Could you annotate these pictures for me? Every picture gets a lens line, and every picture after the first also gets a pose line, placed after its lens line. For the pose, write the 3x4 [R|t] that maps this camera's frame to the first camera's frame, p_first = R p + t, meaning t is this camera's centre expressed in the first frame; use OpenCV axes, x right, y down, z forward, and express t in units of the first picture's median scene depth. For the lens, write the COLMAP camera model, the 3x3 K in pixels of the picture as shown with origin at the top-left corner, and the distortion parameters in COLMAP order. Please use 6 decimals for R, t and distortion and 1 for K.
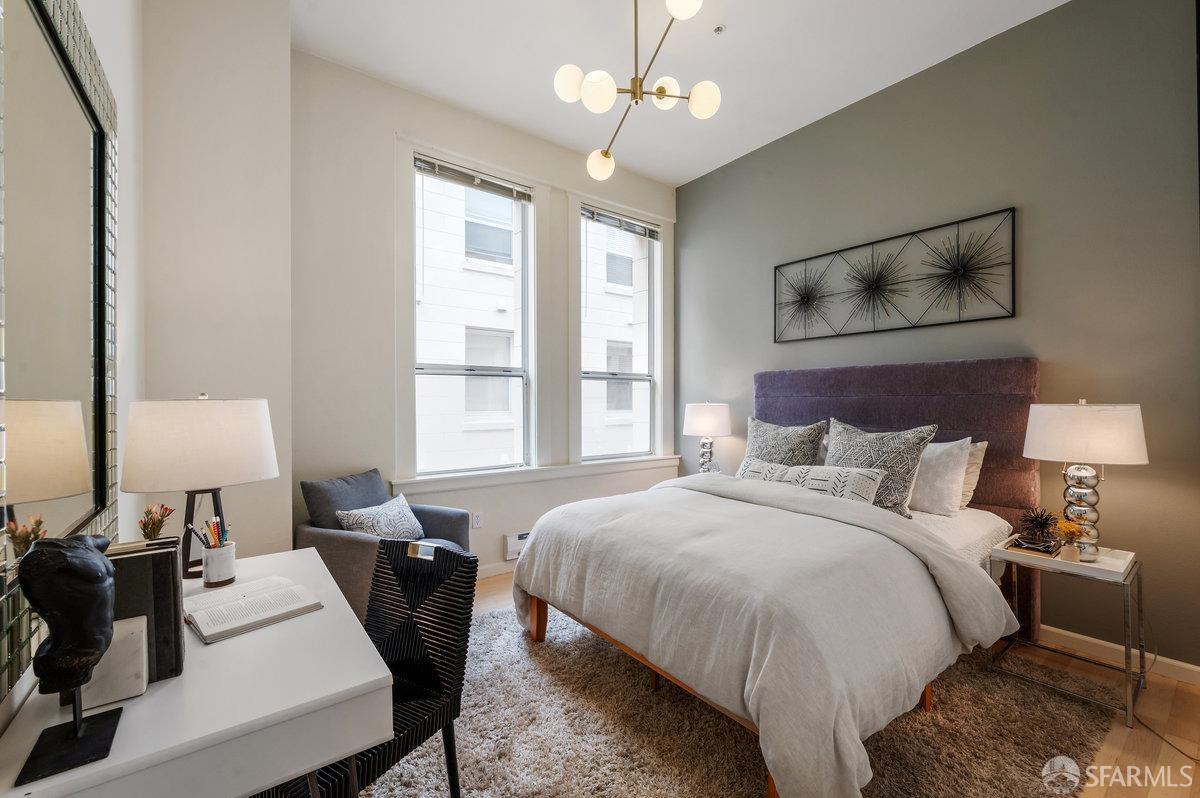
lens RADIAL K [[511.4, 0, 607.9], [0, 511.4, 401.0], [0, 0, 1]] dist [-0.002754, 0.001654]
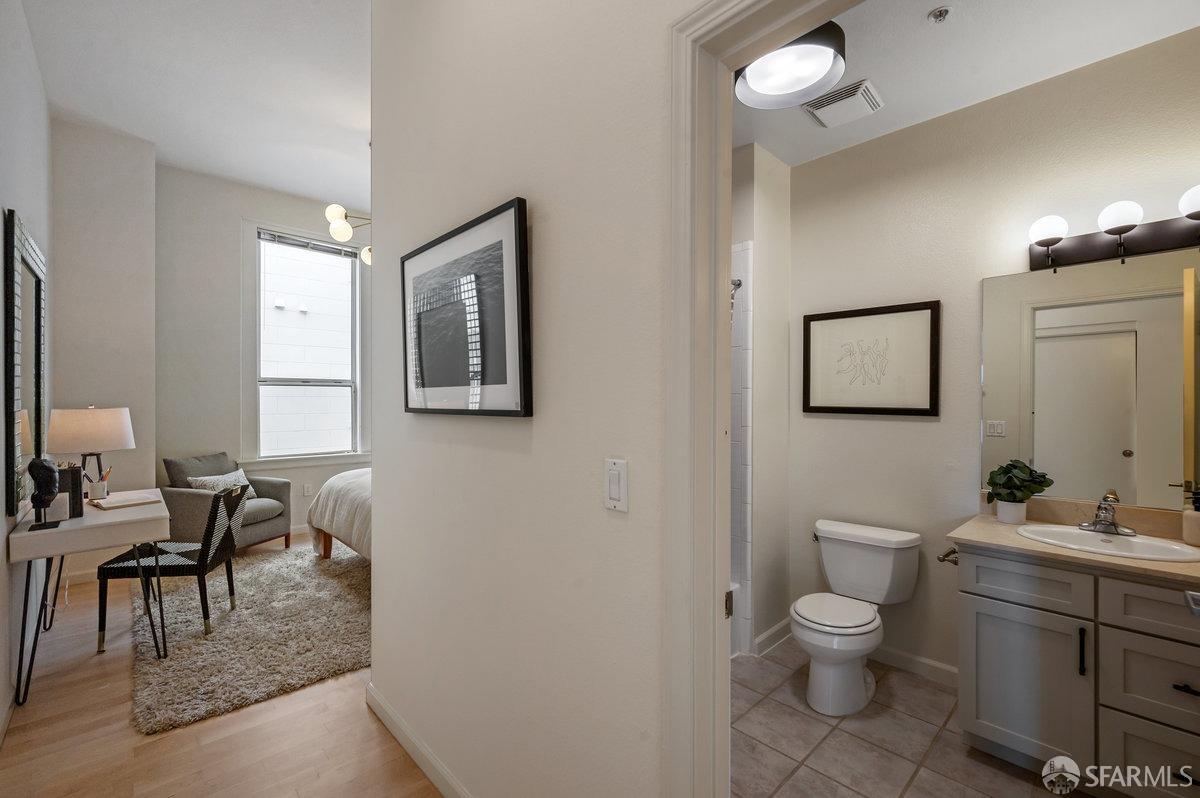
lens RADIAL K [[511.4, 0, 600.3], [0, 511.4, 403.4], [0, 0, 1]] dist [-0.002754, 0.001654]
pose [[0.992957, 0.014967, 0.117529, 0.511267], [-0.015929, 0.999847, 0.007254, -0.035676], [-0.117403, -0.009075, 0.993043, -0.657544]]
